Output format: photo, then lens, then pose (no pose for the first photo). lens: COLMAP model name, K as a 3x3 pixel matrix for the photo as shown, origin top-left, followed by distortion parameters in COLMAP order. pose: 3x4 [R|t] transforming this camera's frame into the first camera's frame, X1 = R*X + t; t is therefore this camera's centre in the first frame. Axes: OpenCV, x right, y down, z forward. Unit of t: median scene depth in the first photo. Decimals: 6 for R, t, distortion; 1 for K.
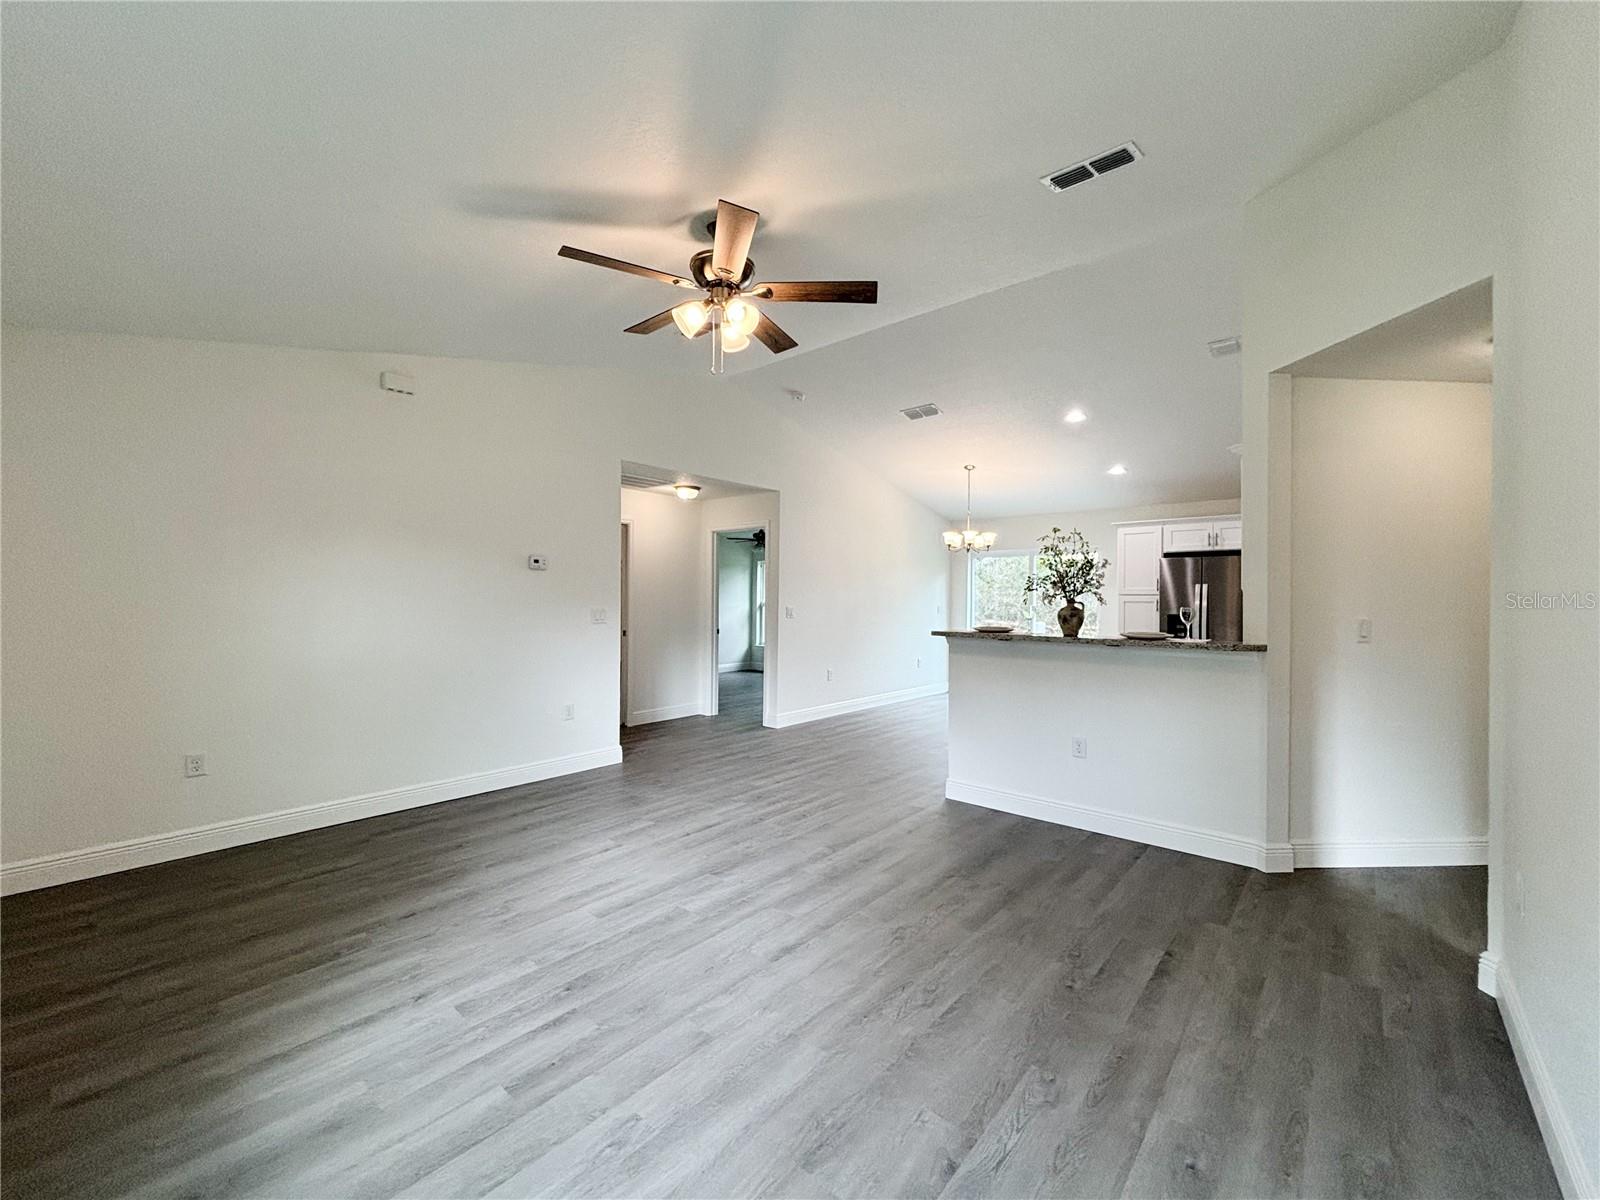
lens RADIAL K [[654.1, 0, 810.9], [0, 654.1, 603.9], [0, 0, 1]] dist [-0.003719, -0.000671]
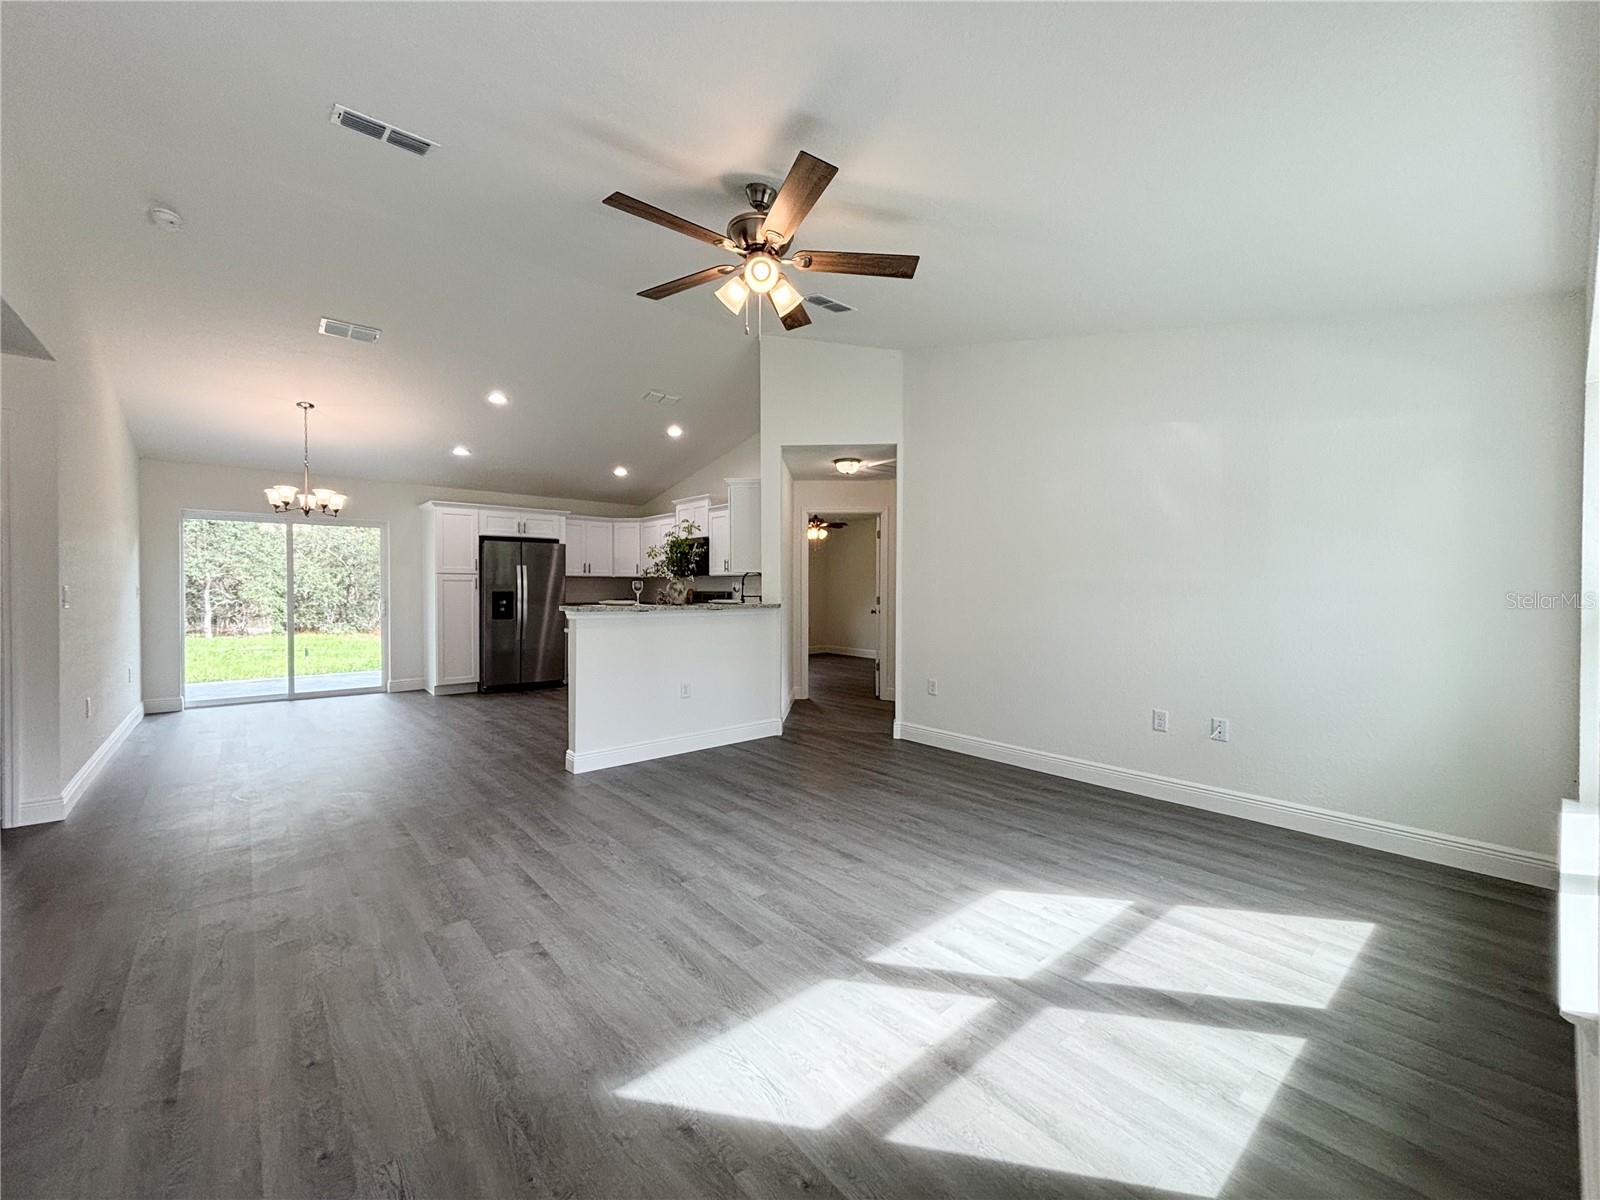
lens RADIAL K [[654.1, 0, 800.8], [0, 654.1, 593.8], [0, 0, 1]] dist [-0.003719, -0.000671]
pose [[0.158966, -0.015964, 0.987155, -0.752947], [0.011027, 0.999836, 0.014393, 0.013508], [-0.987222, 0.008598, 0.159116, 0.538262]]
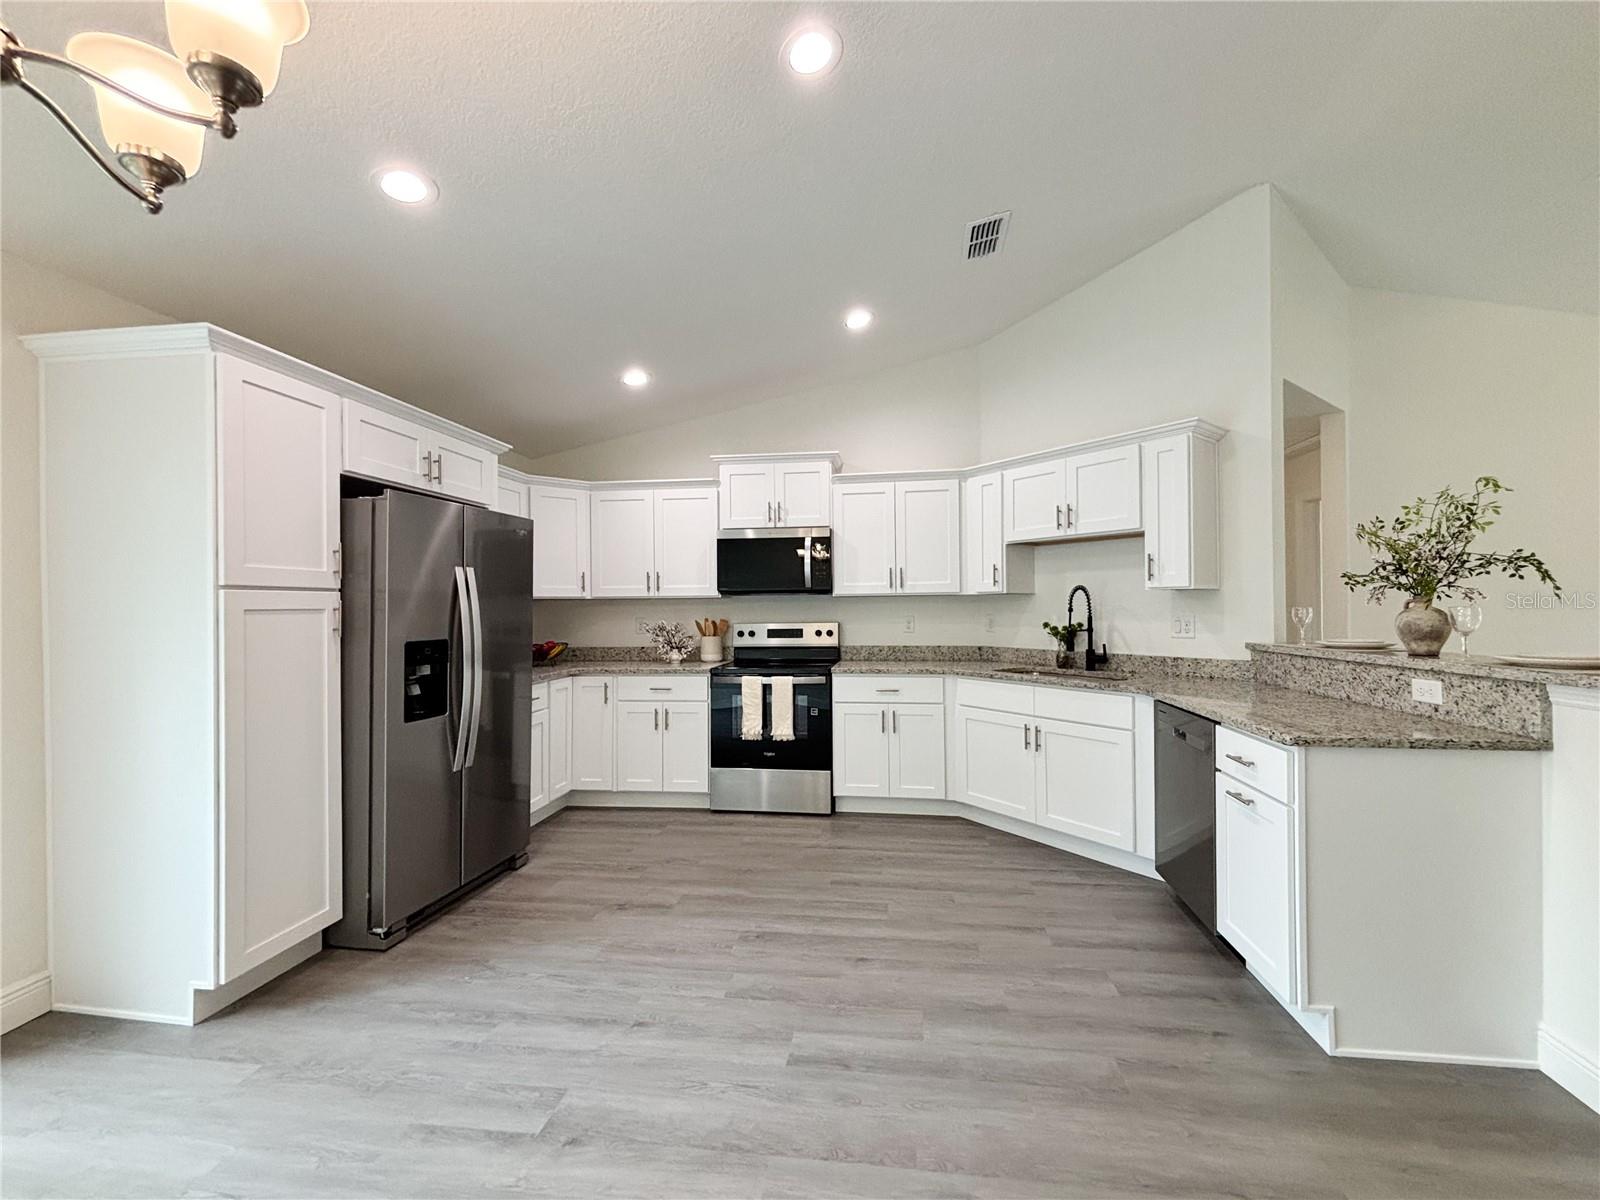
lens RADIAL K [[654.1, 0, 792.7], [0, 654.1, 605.7], [0, 0, 1]] dist [-0.003719, -0.000671]
pose [[-0.540912, 0.001304, 0.841078, 0.197037], [0.016916, 0.999813, 0.009328, -0.010320], [-0.840909, 0.019274, -0.540833, 1.710881]]
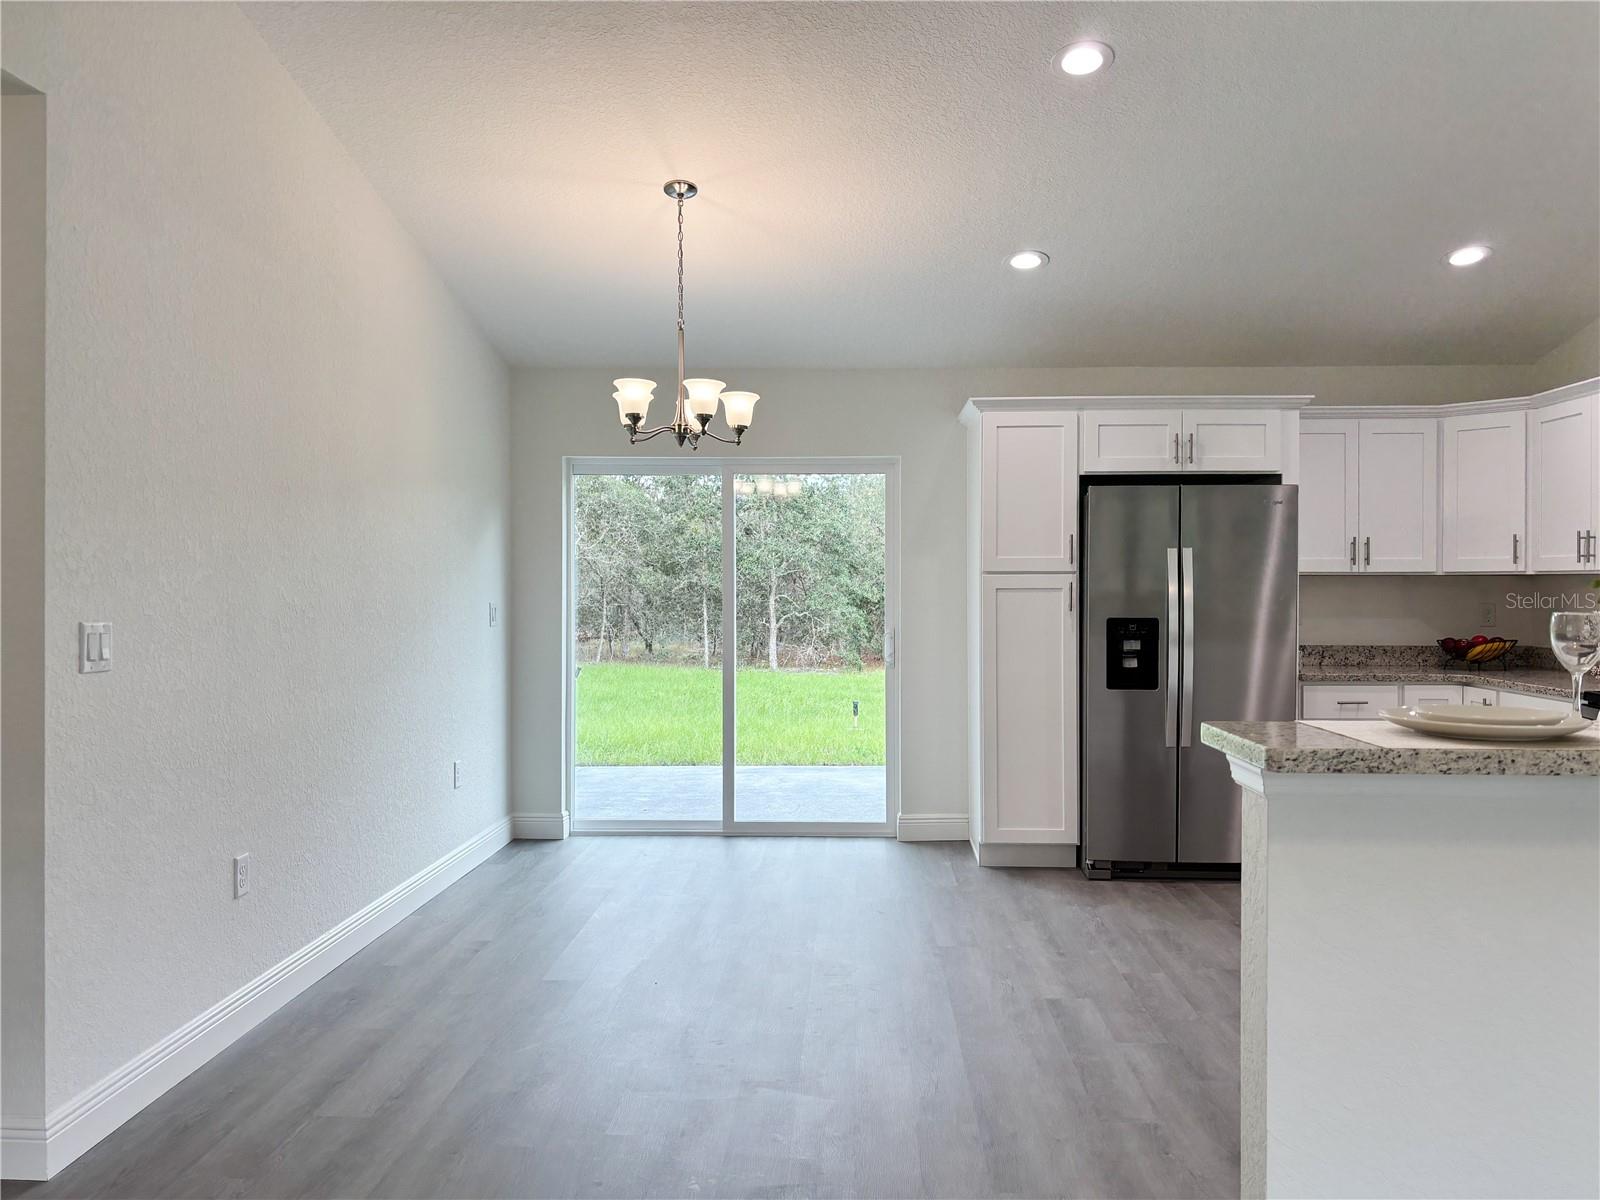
lens RADIAL K [[1225.4, 0, 793.2], [0, 1225.4, 609.6], [0, 0, 1]] dist [-0.015509, -0.005473]
pose [[0.797280, -0.018884, 0.603314, -0.148427], [0.014119, 0.999820, 0.012638, -0.006491], [-0.603444, -0.001558, 0.797404, 0.832843]]
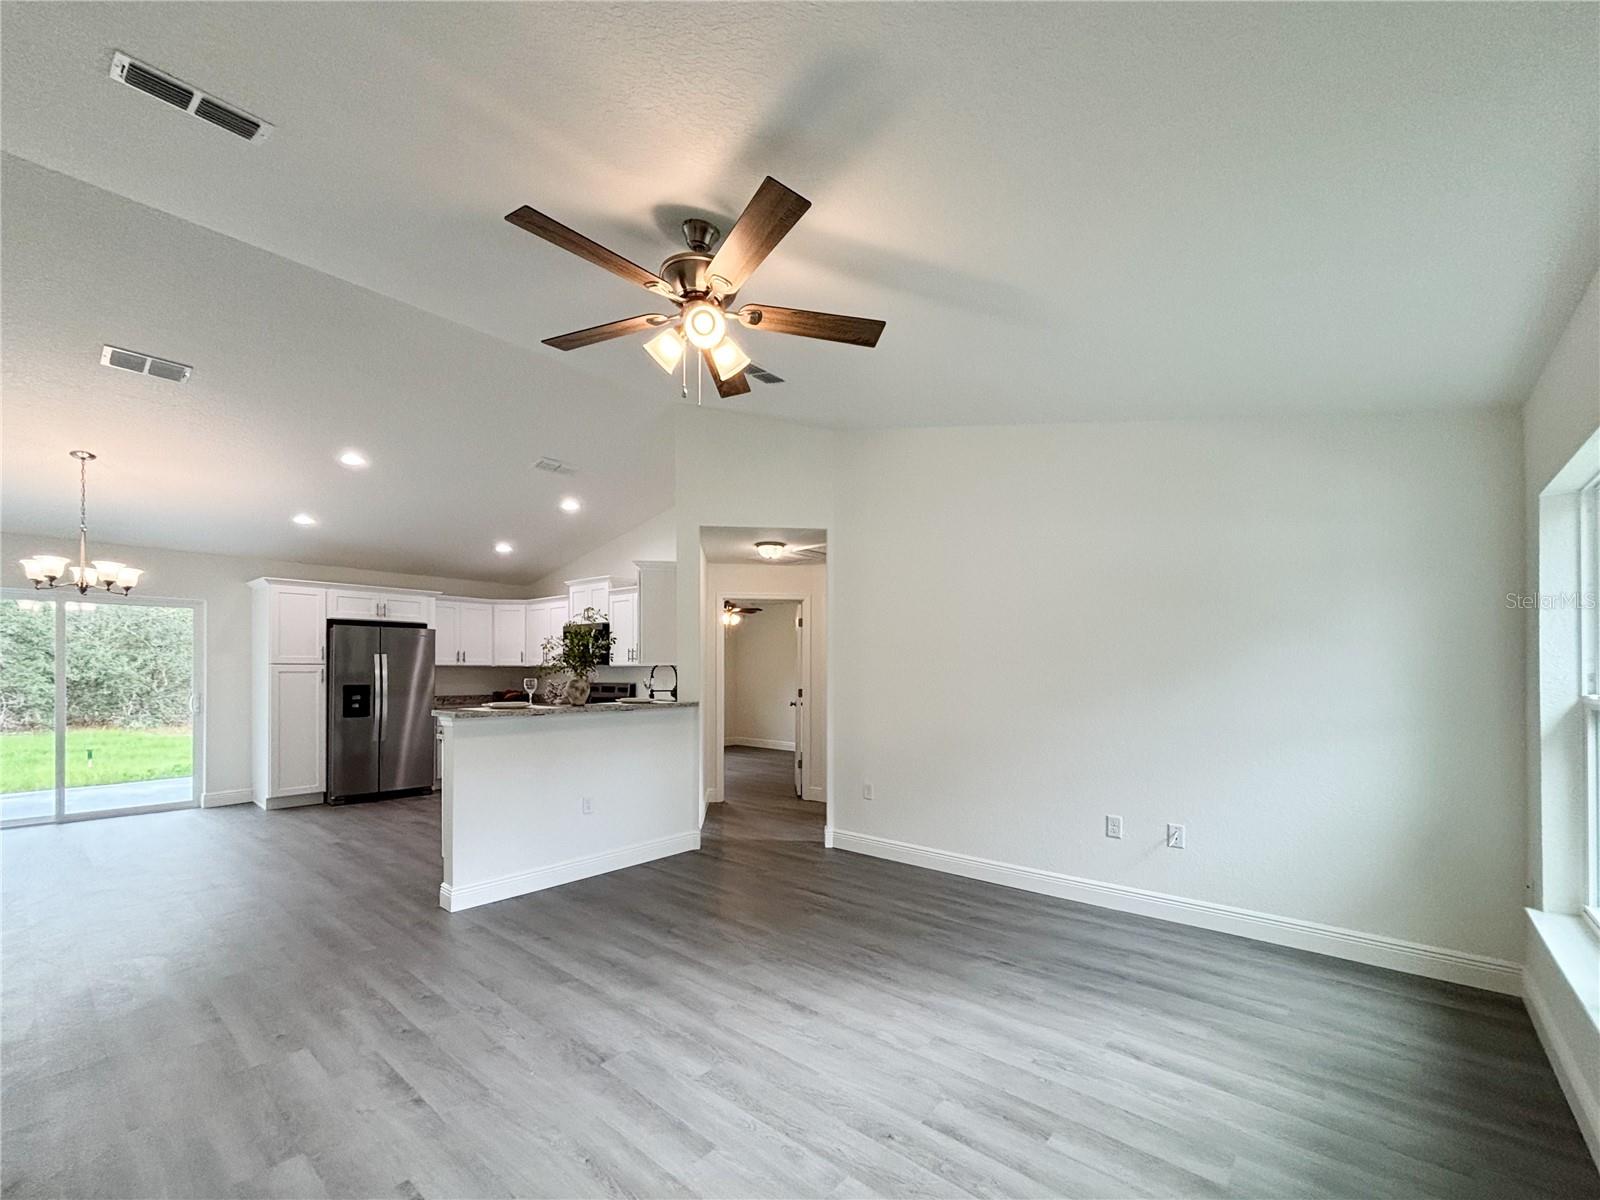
lens RADIAL K [[654.1, 0, 809.0], [0, 654.1, 663.3], [0, 0, 1]] dist [-0.003719, -0.000671]
pose [[-0.019933, 0.001432, 0.999800, -0.661081], [0.012397, 0.999922, -0.001185, -0.012054], [-0.999724, 0.012371, -0.019949, 0.602554]]
